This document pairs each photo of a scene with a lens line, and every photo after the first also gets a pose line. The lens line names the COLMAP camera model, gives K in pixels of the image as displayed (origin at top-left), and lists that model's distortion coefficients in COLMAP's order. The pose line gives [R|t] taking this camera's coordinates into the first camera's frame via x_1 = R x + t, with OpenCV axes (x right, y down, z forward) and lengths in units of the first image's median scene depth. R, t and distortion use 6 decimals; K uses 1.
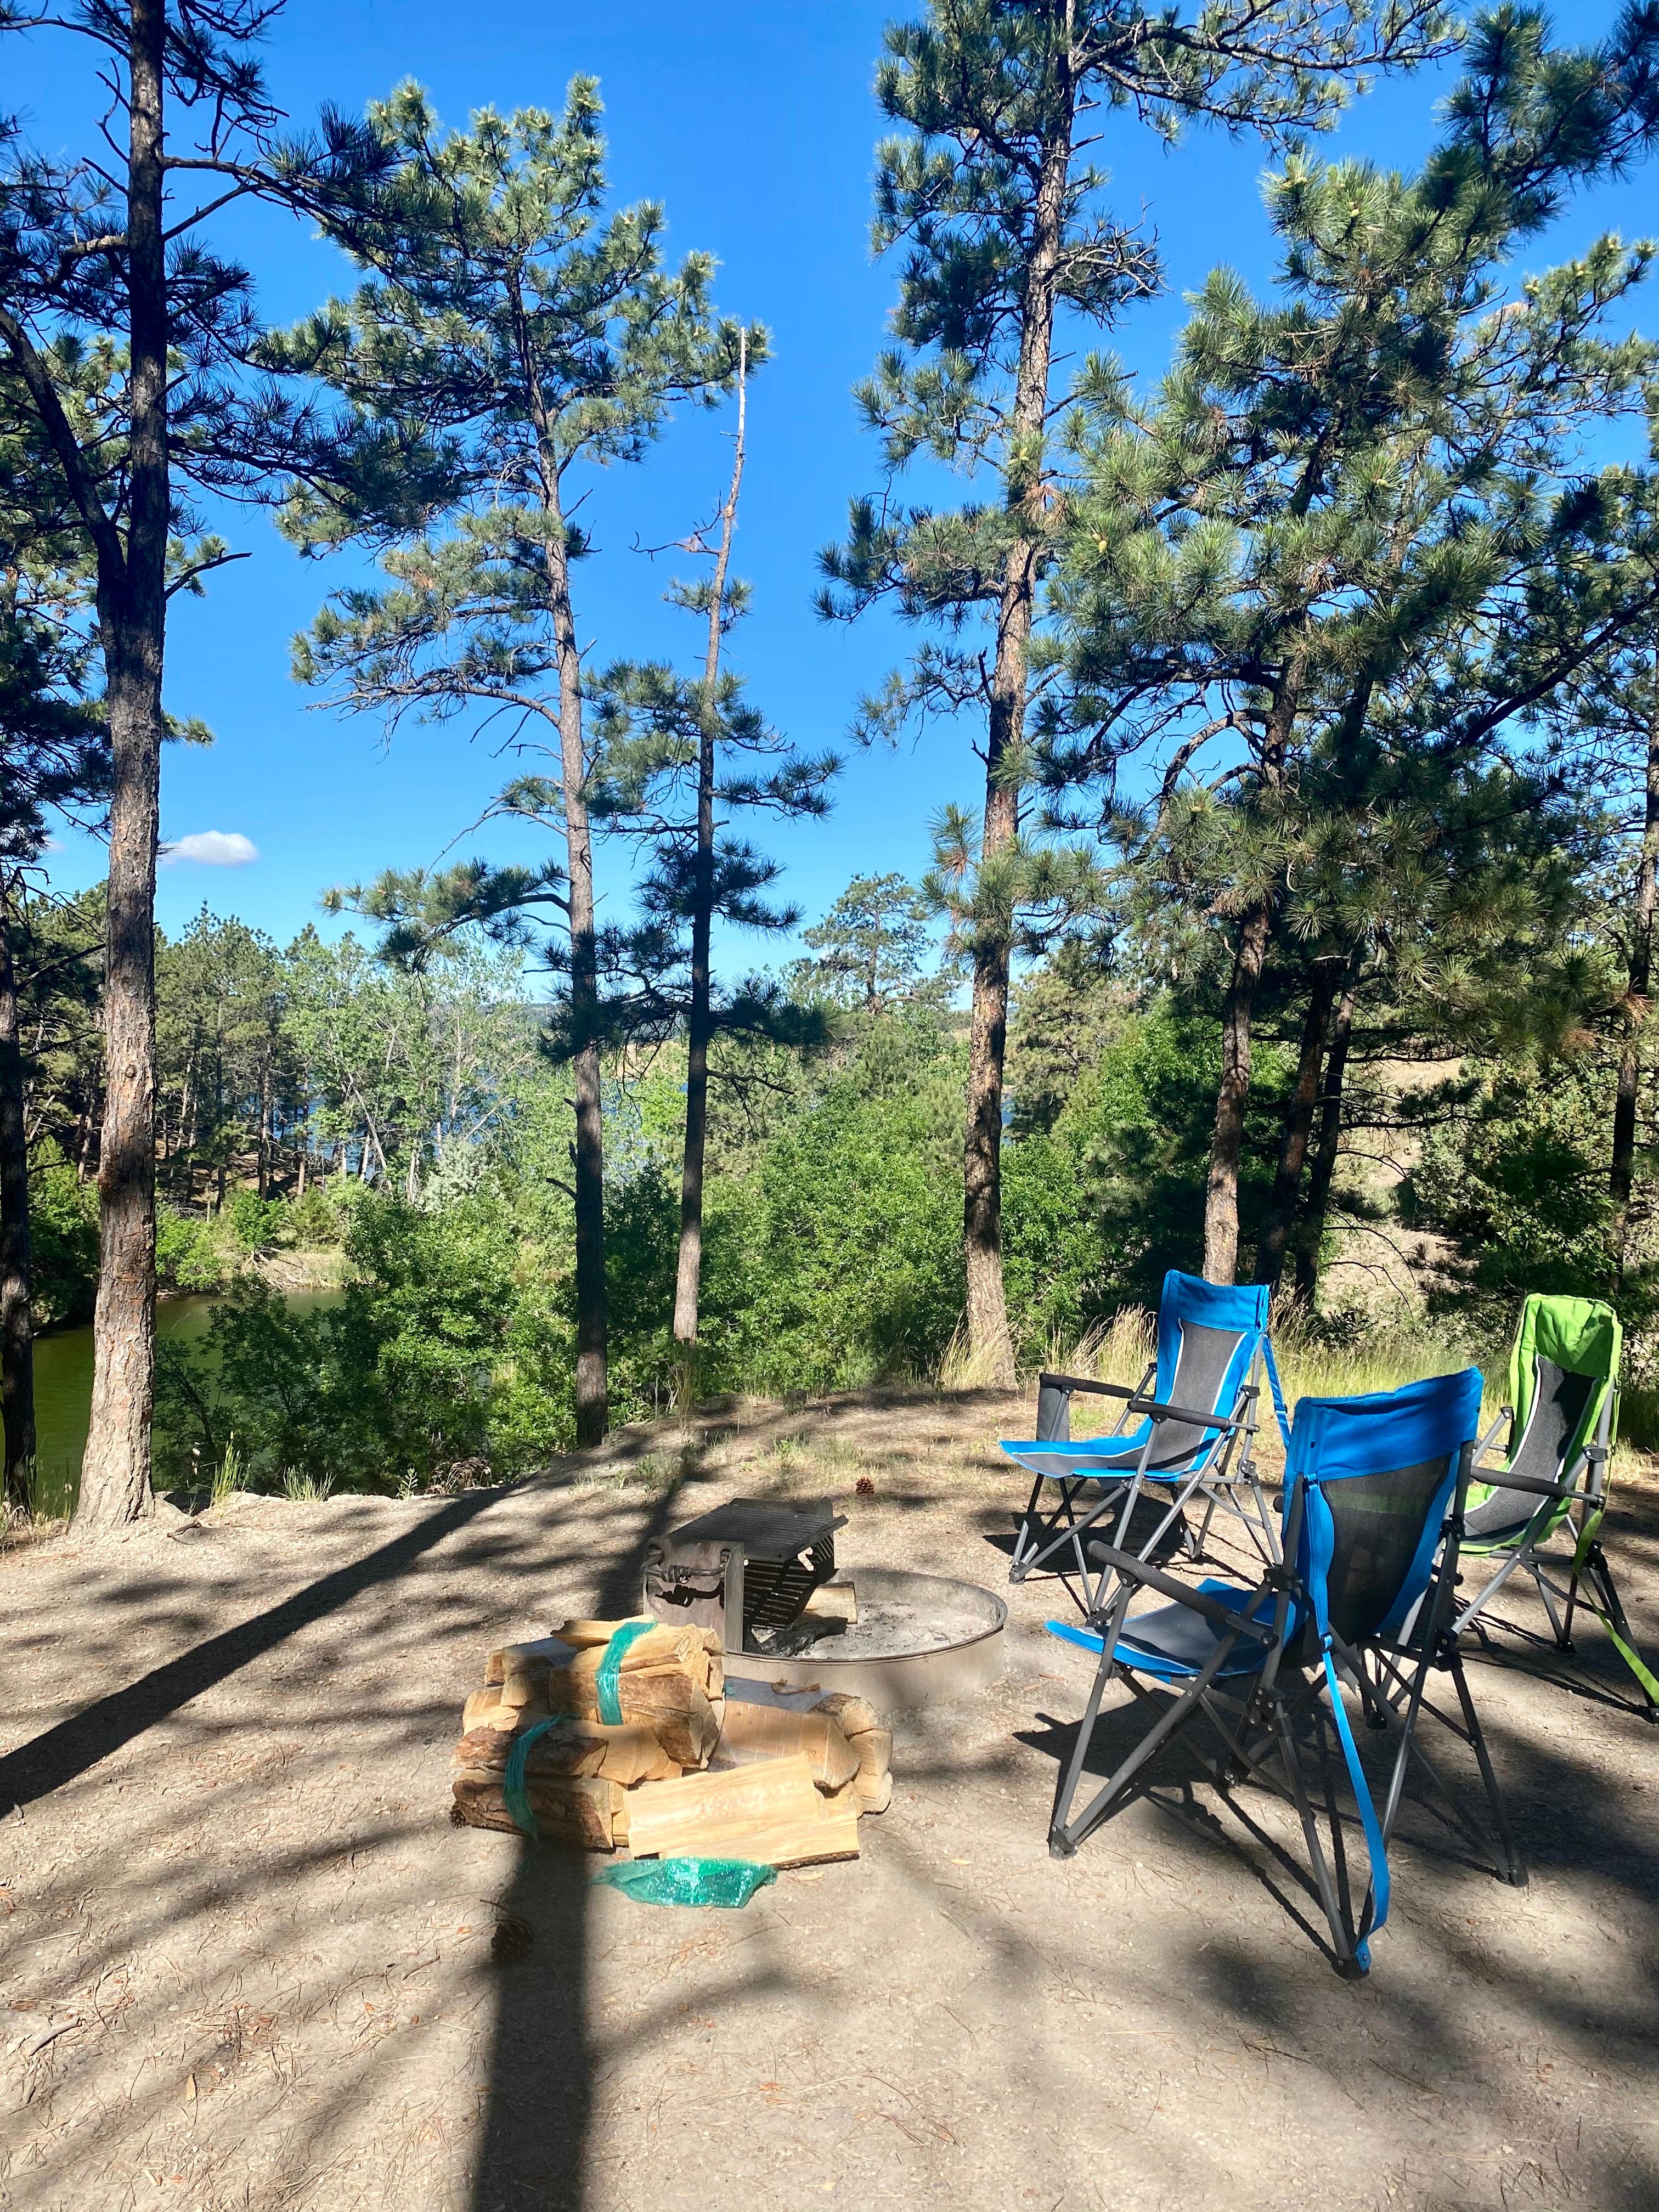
lens RADIAL K [[1840.3, 0, 829.5], [0, 1840.3, 1106.0], [0, 0, 1]] dist [0.132265, -0.208739]
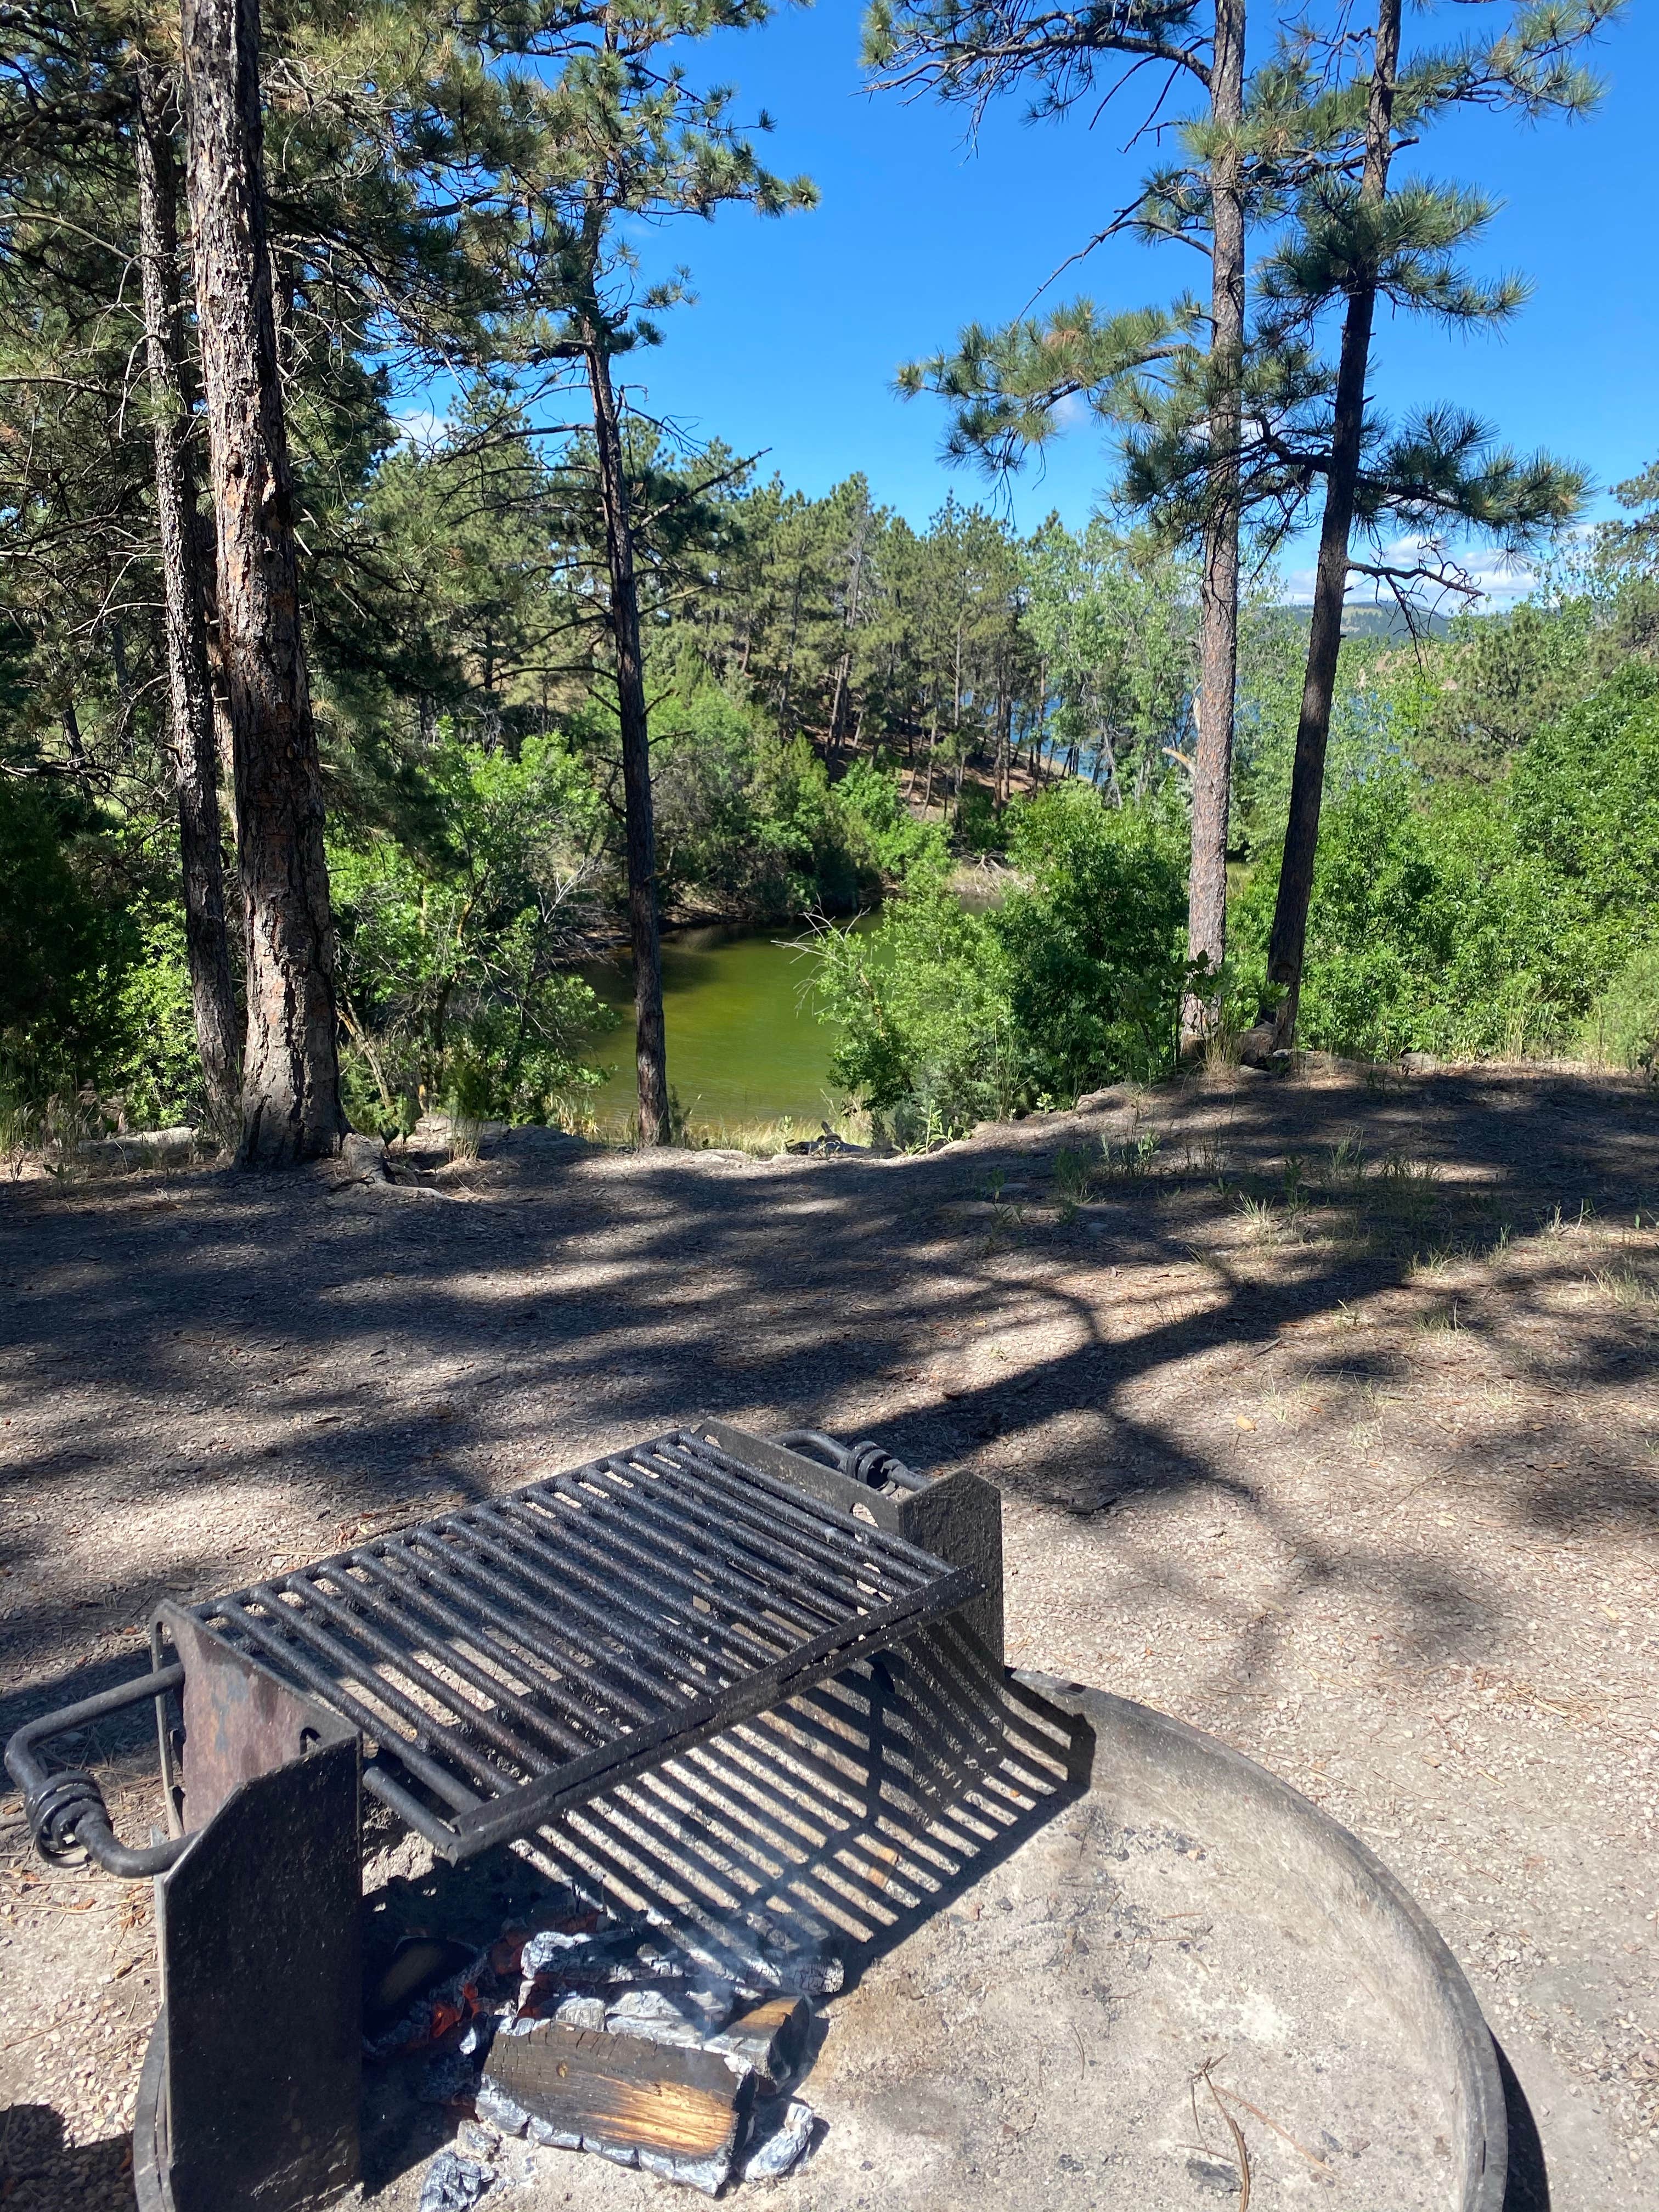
lens RADIAL K [[1840.3, 0, 829.5], [0, 1840.3, 1106.0], [0, 0, 1]] dist [0.132265, -0.208739]
pose [[0.920438, 0.088468, -0.380746, 0.029233], [-0.008813, 0.978501, 0.206055, 0.029408], [0.390790, -0.186305, 0.901429, 0.237705]]
